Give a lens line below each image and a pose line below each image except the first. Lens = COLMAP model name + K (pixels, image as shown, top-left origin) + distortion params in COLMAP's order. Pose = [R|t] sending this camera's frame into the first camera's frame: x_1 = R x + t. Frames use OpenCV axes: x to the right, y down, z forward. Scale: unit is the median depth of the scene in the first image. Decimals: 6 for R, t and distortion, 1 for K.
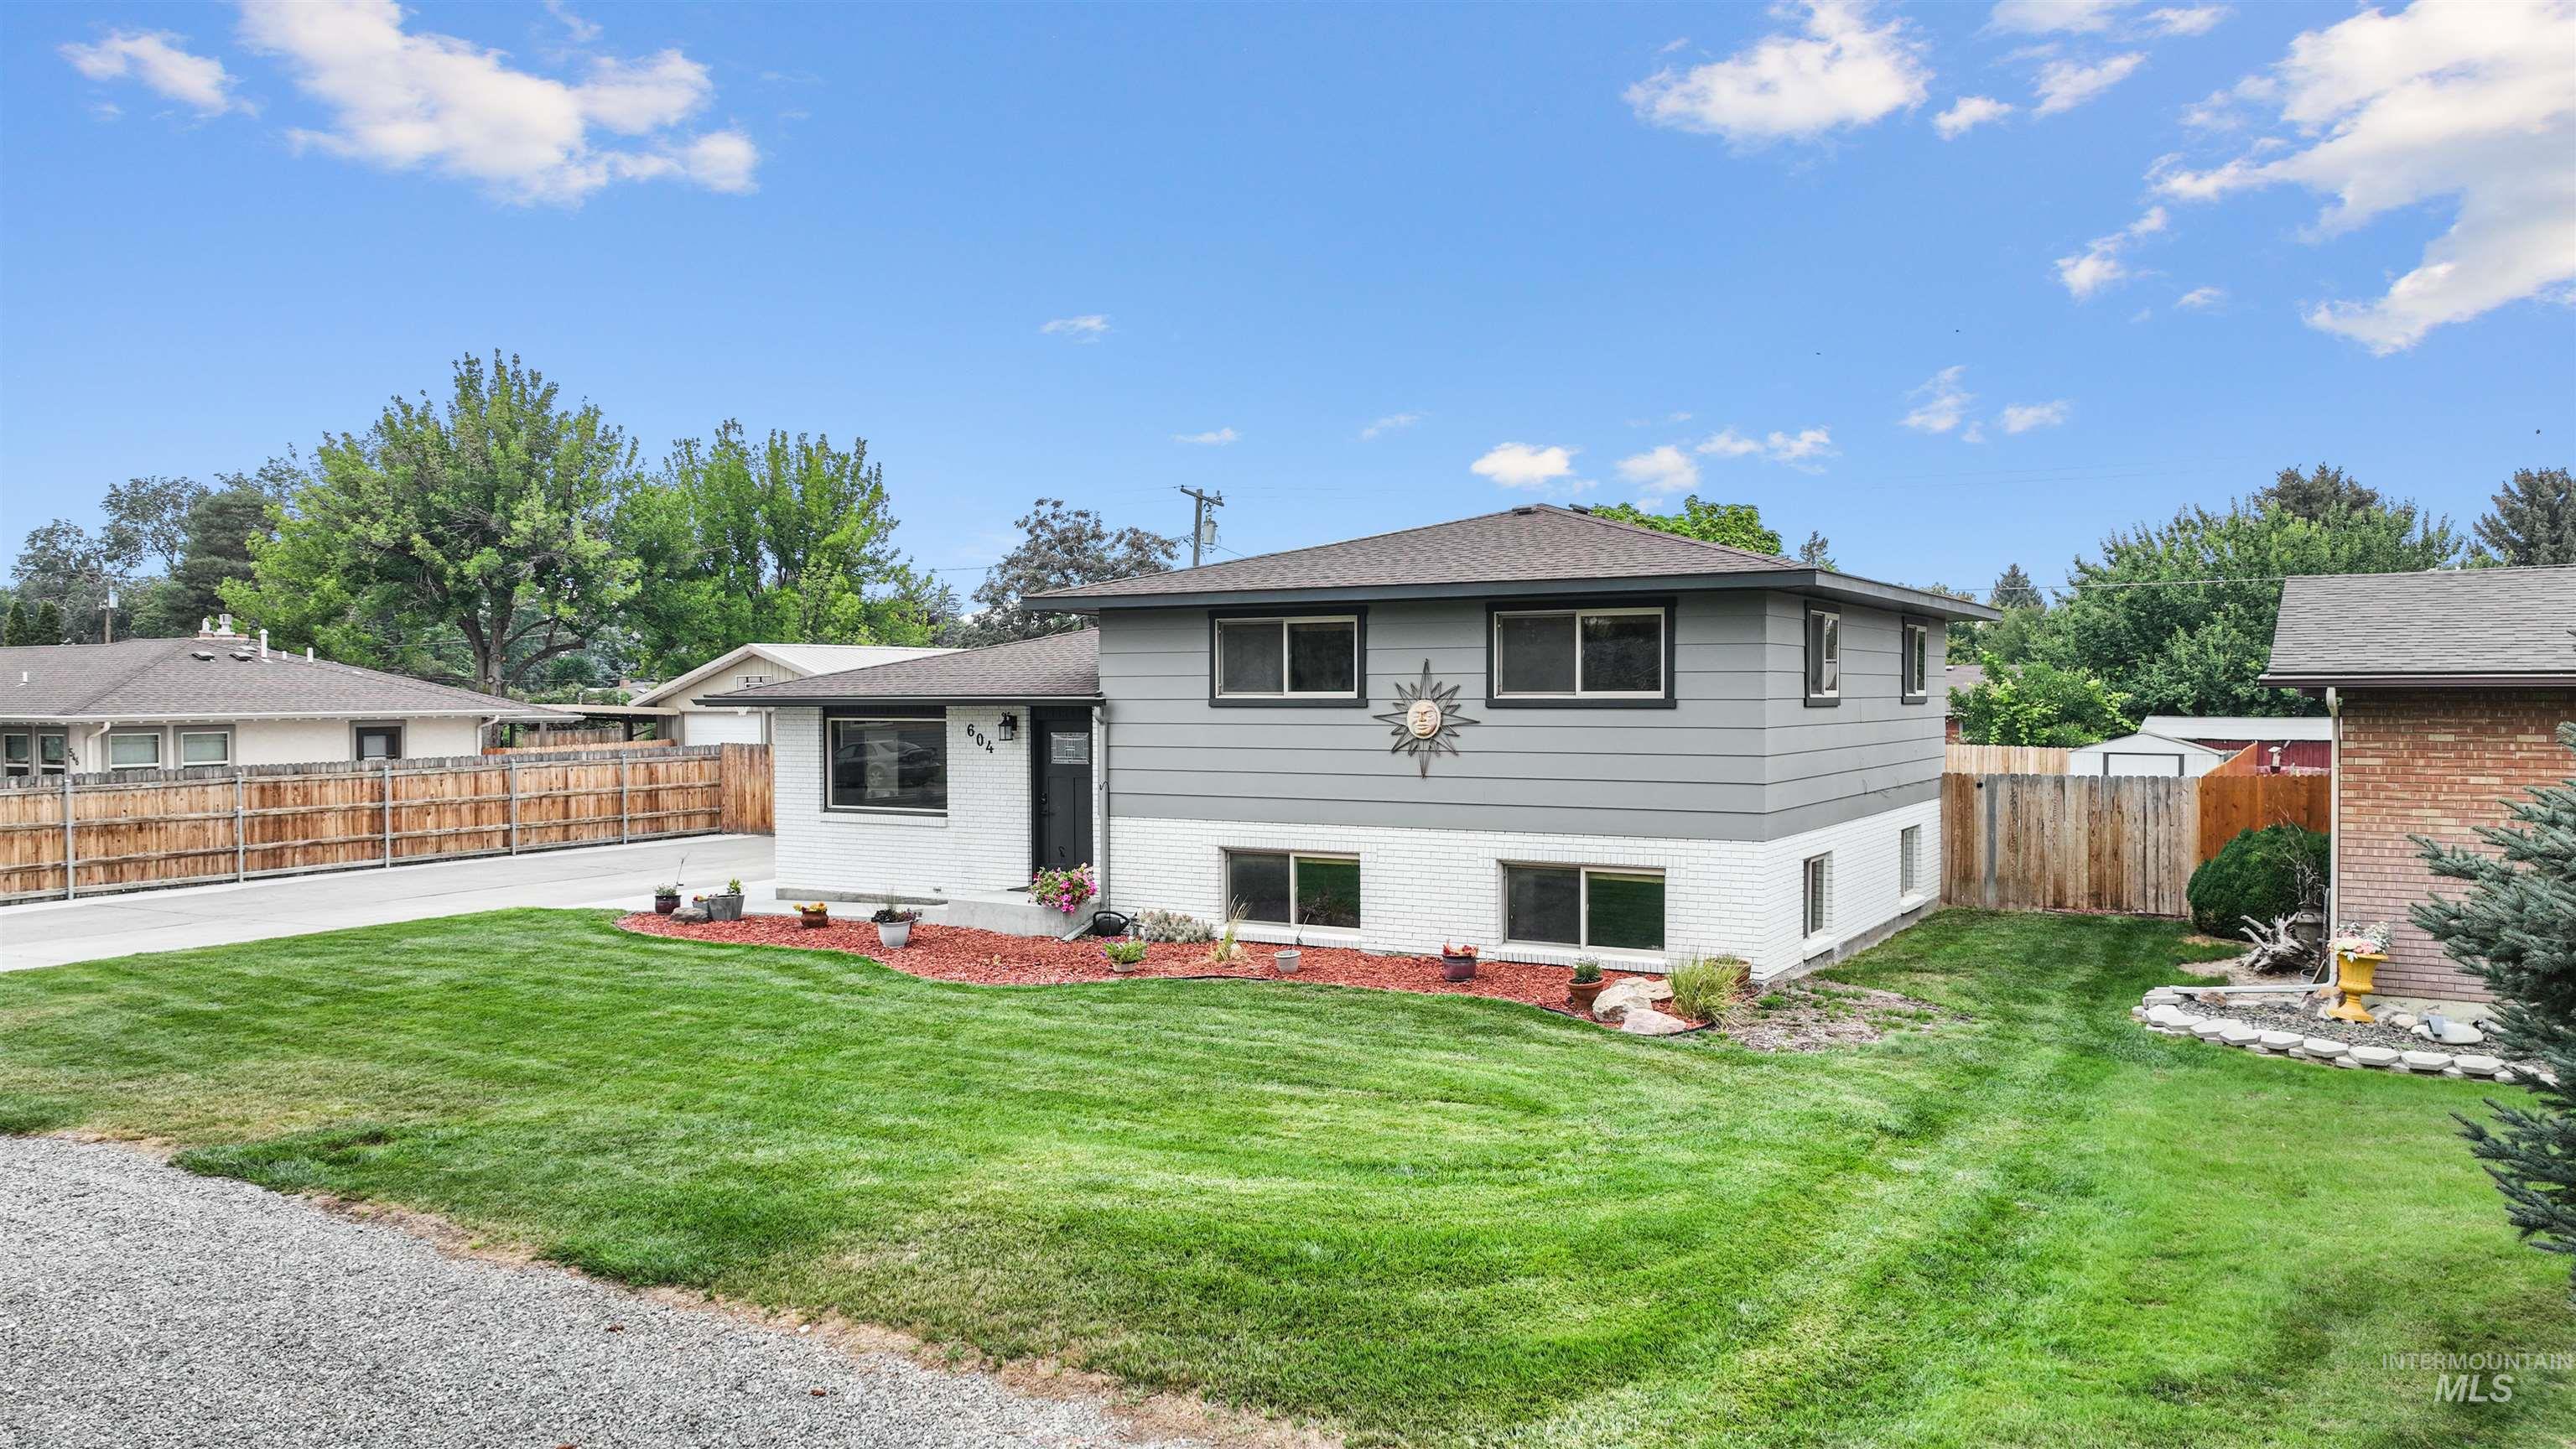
lens RADIAL K [[1806.2, 0, 1316.0], [0, 1806.2, 712.9], [0, 0, 1]] dist [0.002061, 0.001945]
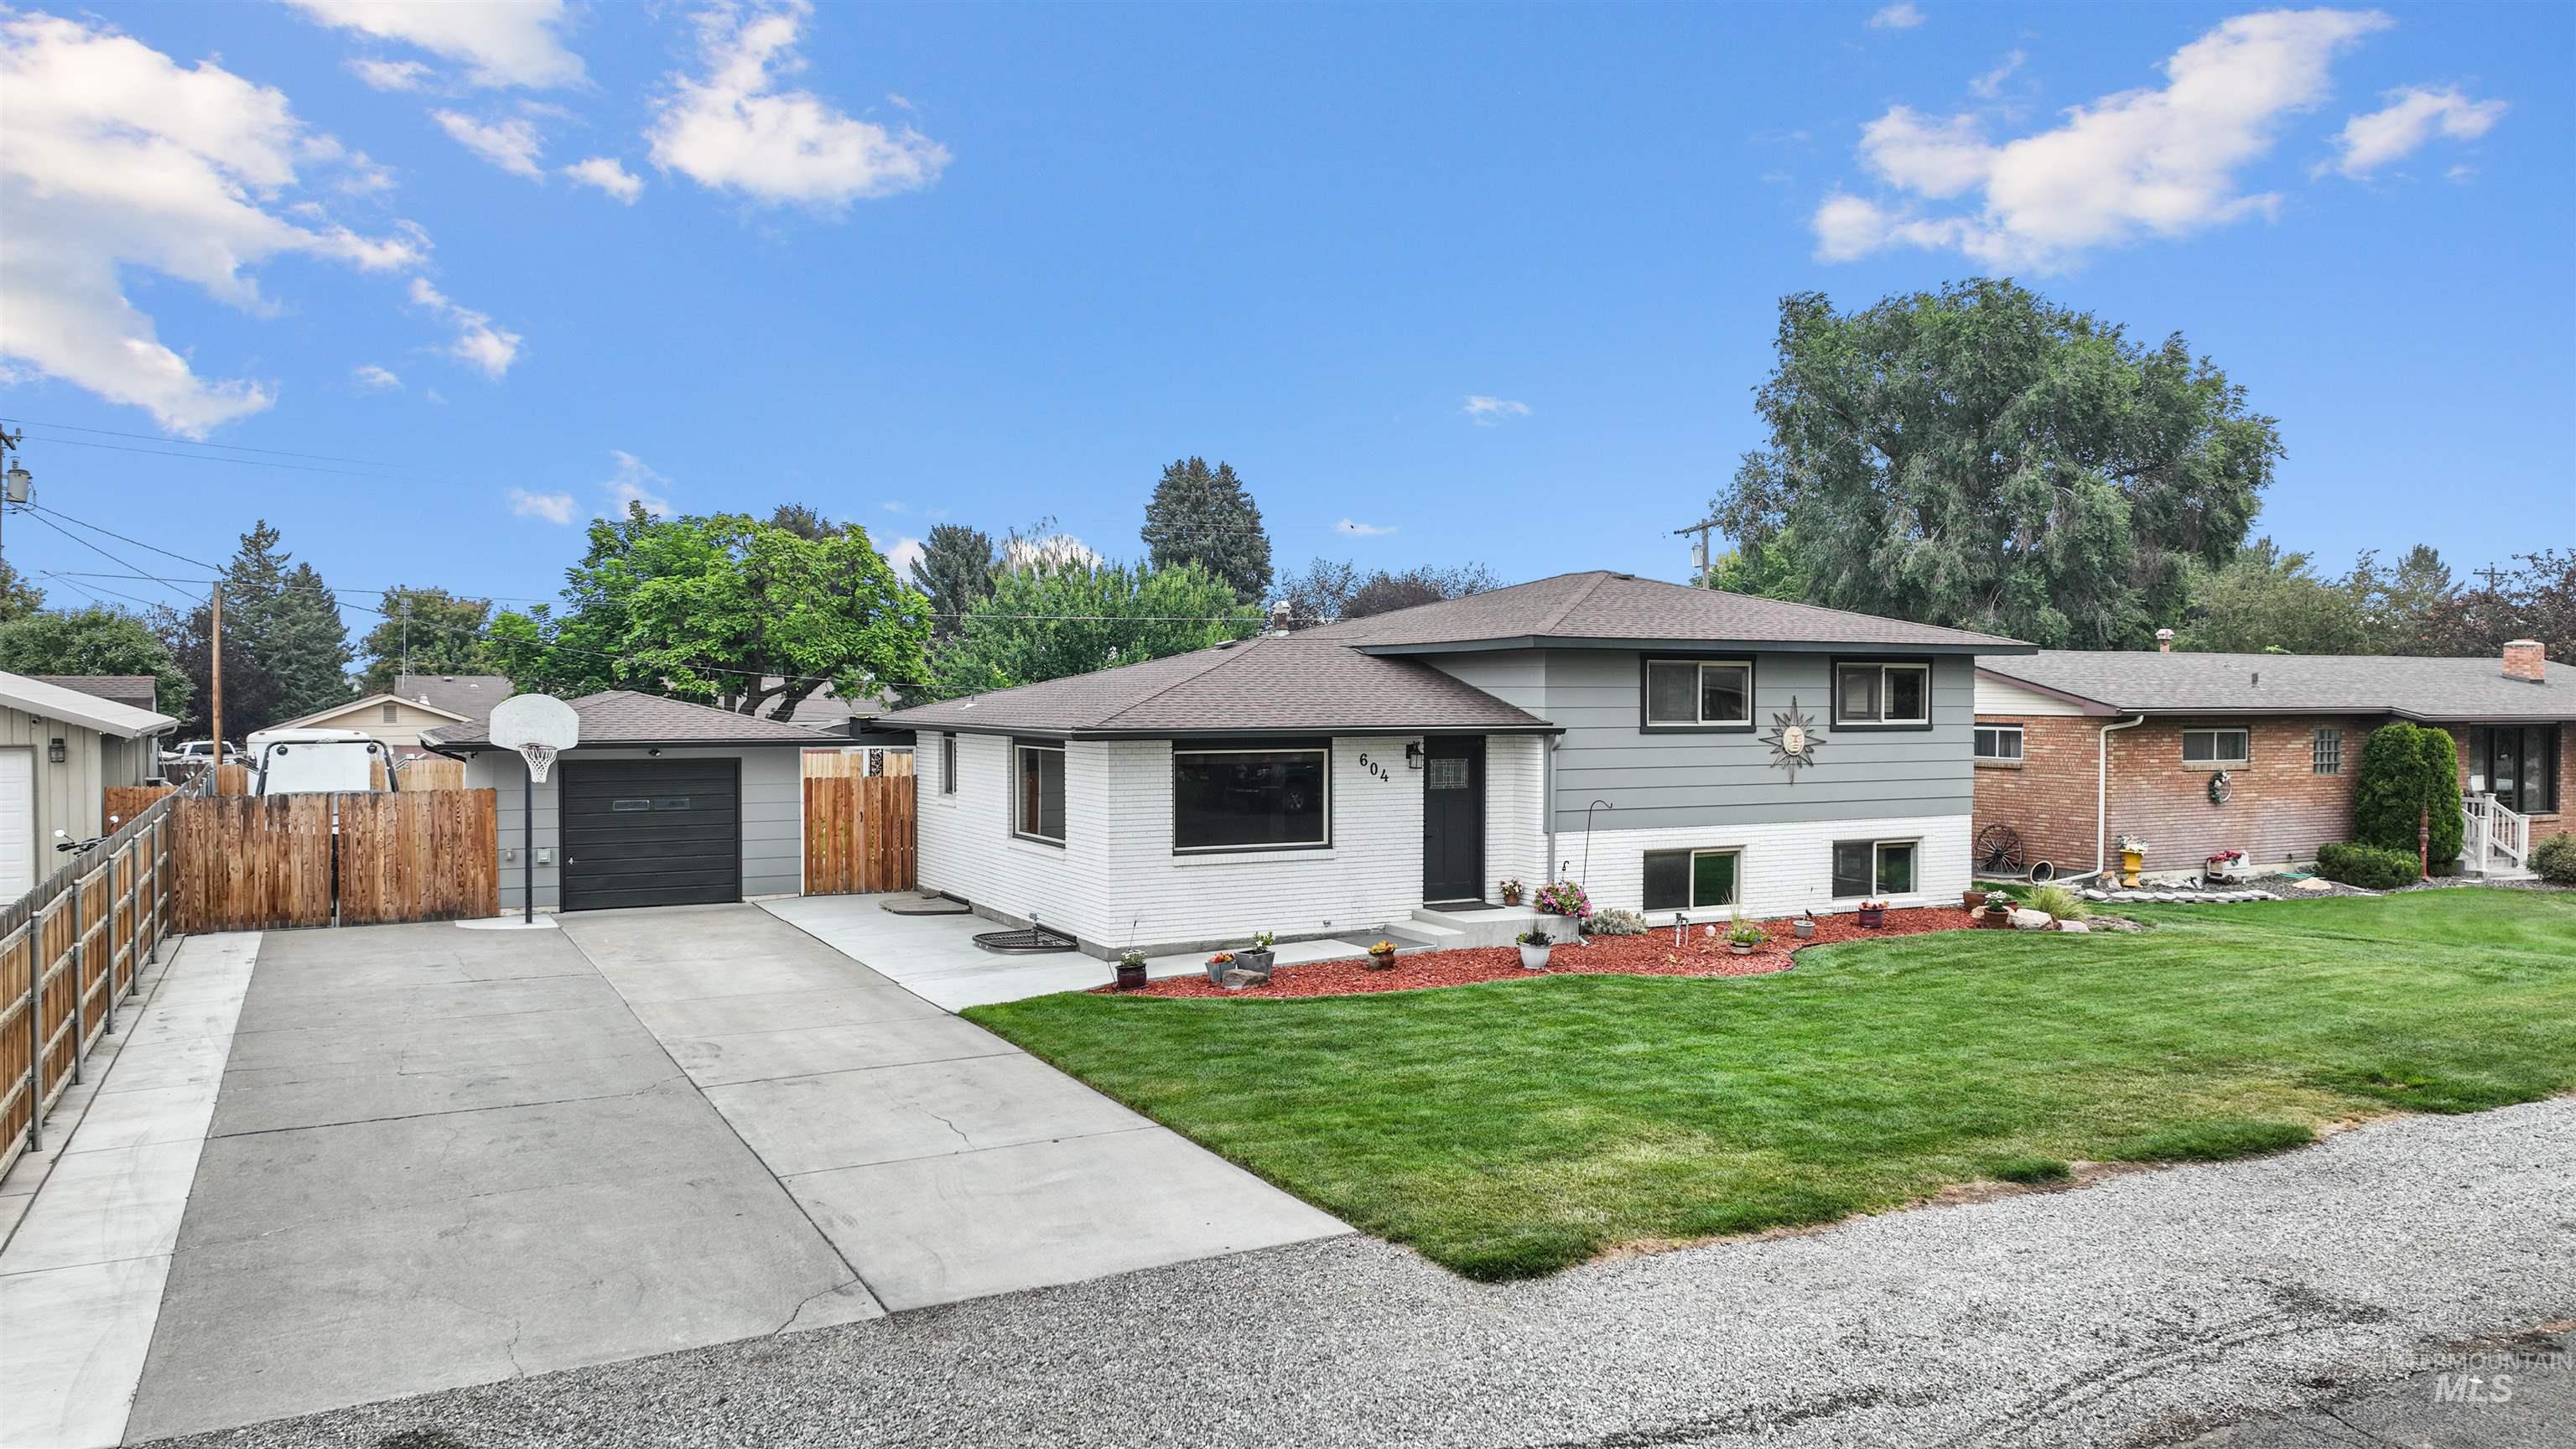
lens RADIAL K [[1786.1, 0, 1288.0], [0, 1786.1, 724.5], [0, 0, 1]] dist [0.004780, 0.000445]
pose [[0.540306, -0.012321, 0.841378, -1.140194], [0.007911, 0.999923, 0.009563, -0.021877], [-0.841431, 0.001489, 0.540362, 0.543015]]
